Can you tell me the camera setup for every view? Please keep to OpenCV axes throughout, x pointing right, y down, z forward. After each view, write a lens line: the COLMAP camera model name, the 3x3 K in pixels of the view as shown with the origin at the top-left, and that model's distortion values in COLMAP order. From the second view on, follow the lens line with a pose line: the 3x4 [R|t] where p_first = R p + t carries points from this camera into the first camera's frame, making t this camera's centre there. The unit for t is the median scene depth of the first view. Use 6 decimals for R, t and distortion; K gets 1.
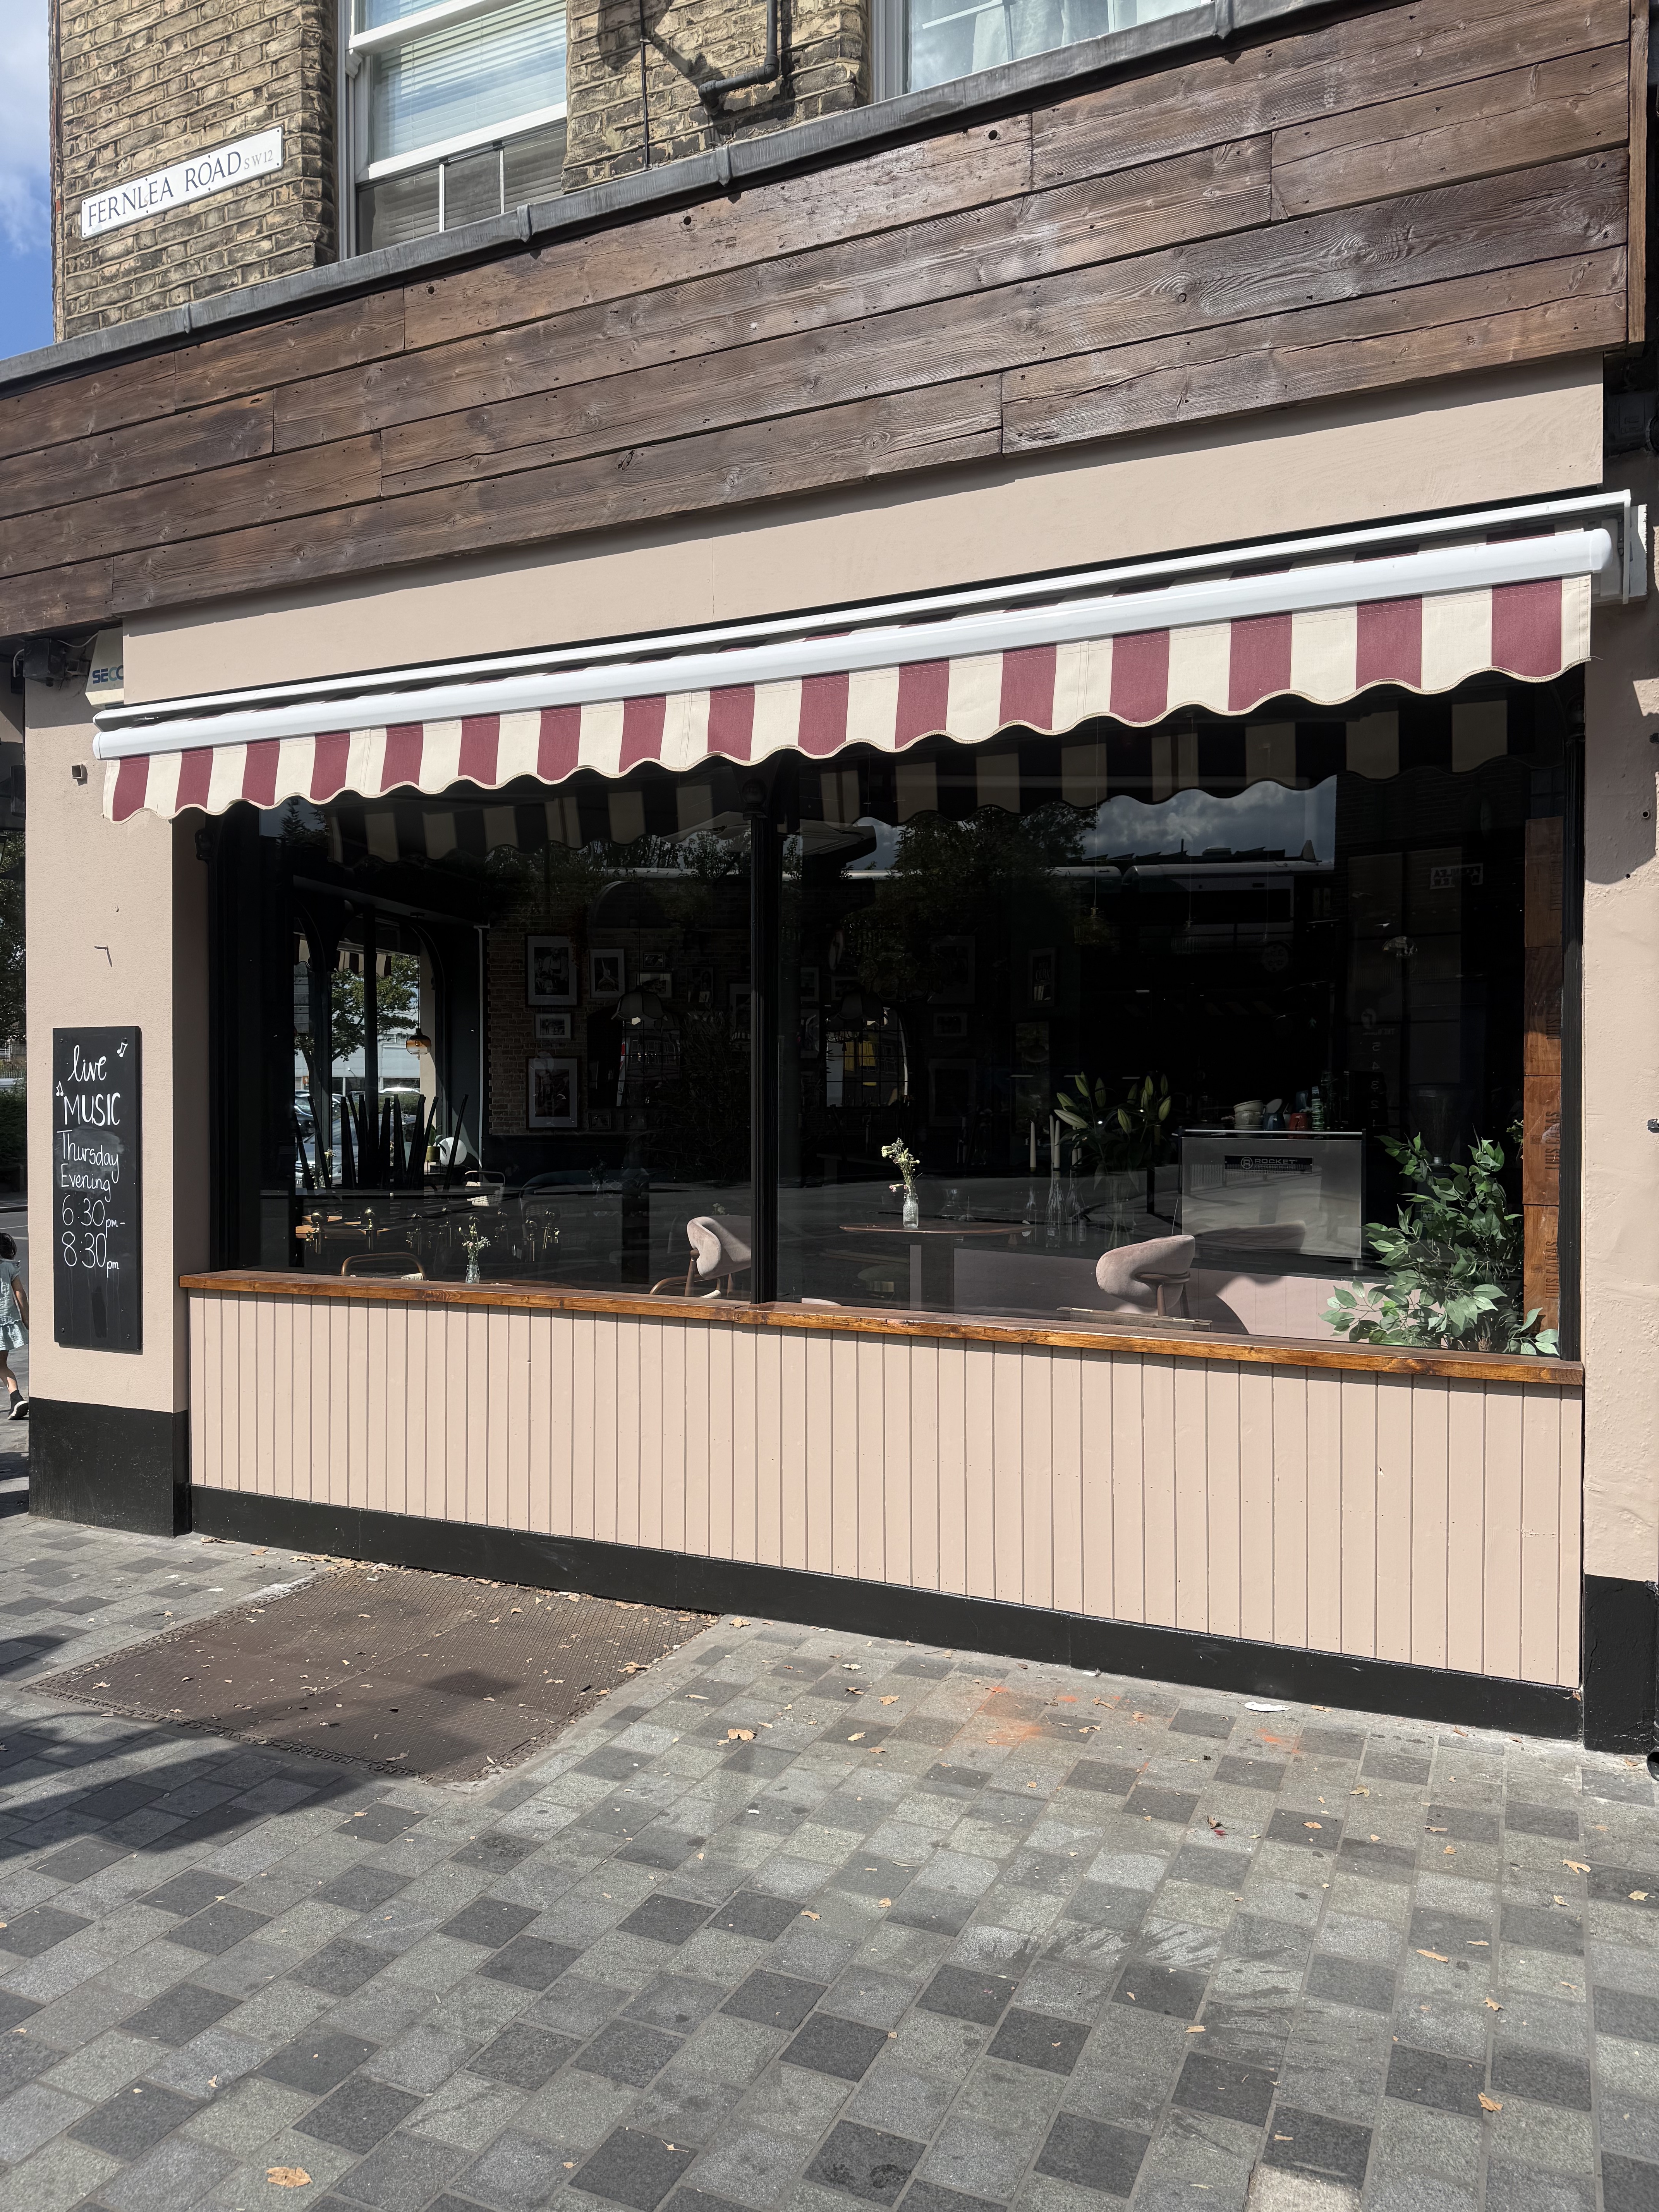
lens RADIAL K [[1522.9, 0, 835.5], [0, 1522.9, 1114.8], [0, 0, 1]] dist [0.003203, 0.004719]
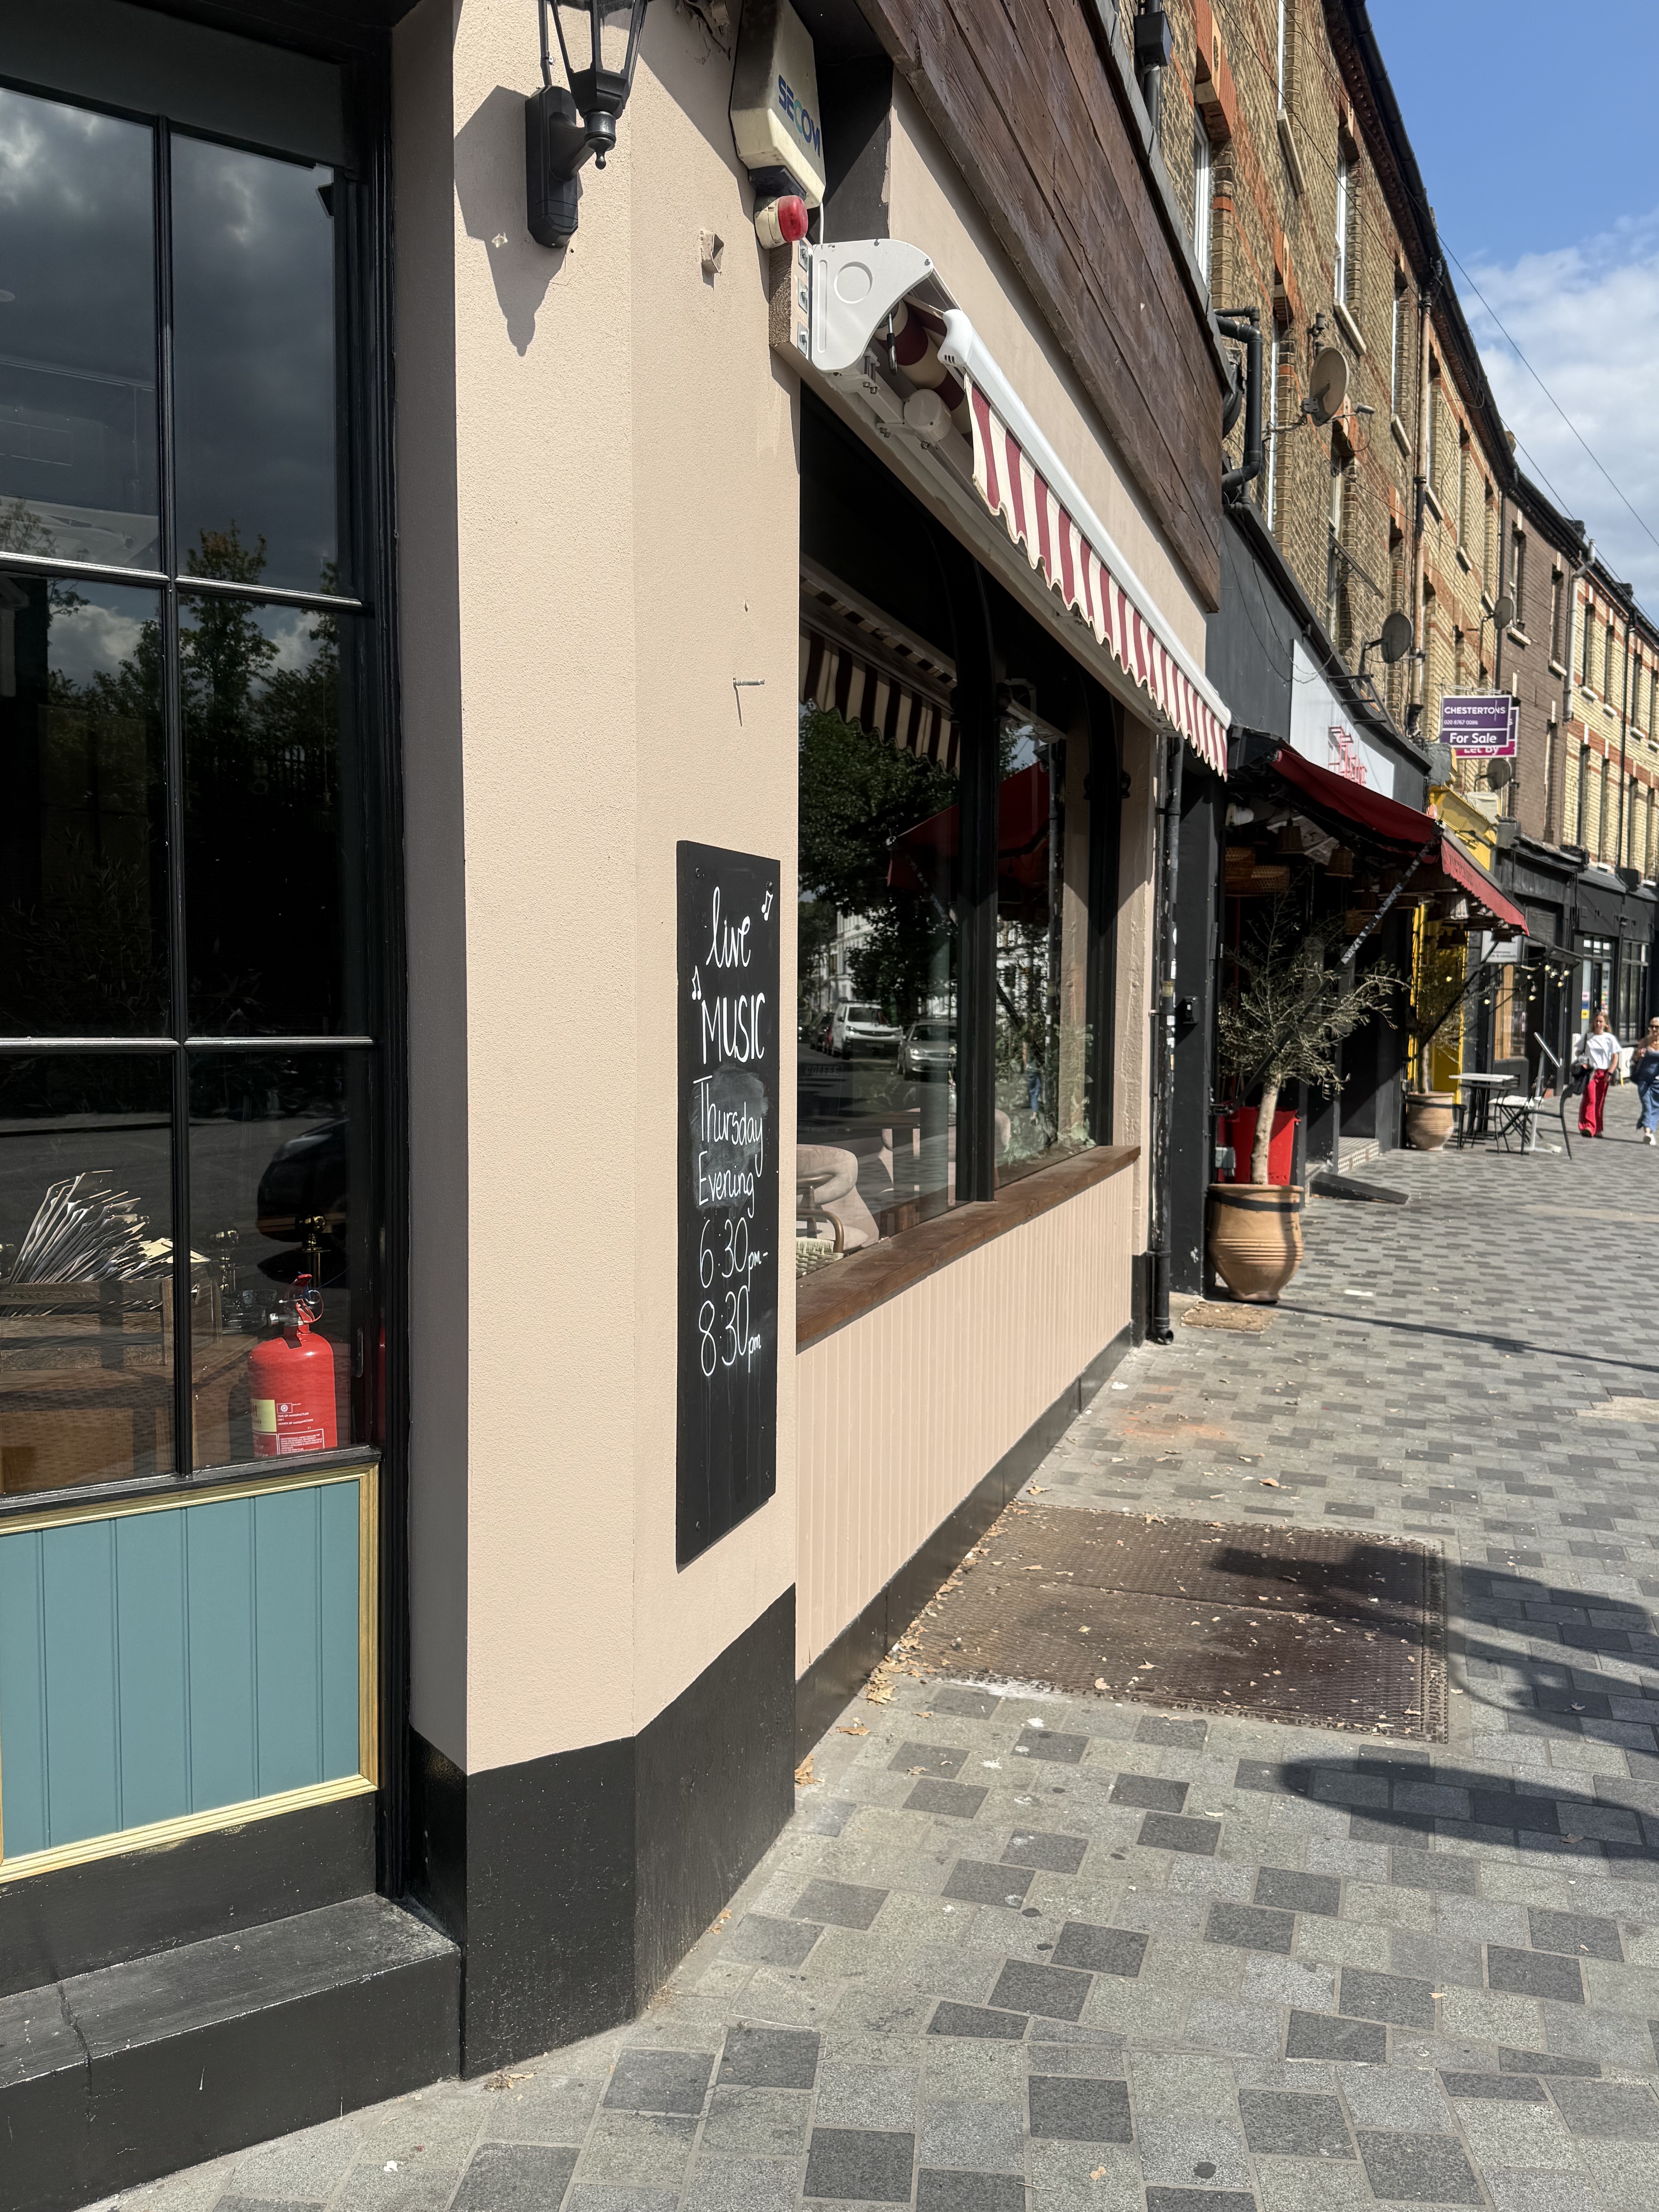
lens RADIAL K [[1775.6, 0, 834.4], [0, 1775.6, 1097.6], [0, 0, 1]] dist [0.042935, -0.004198]
pose [[-0.104421, -0.063699, 0.992491, -1.507164], [-0.002046, 0.997958, 0.063835, -0.024919], [-0.994531, 0.004635, -0.104338, 1.504979]]
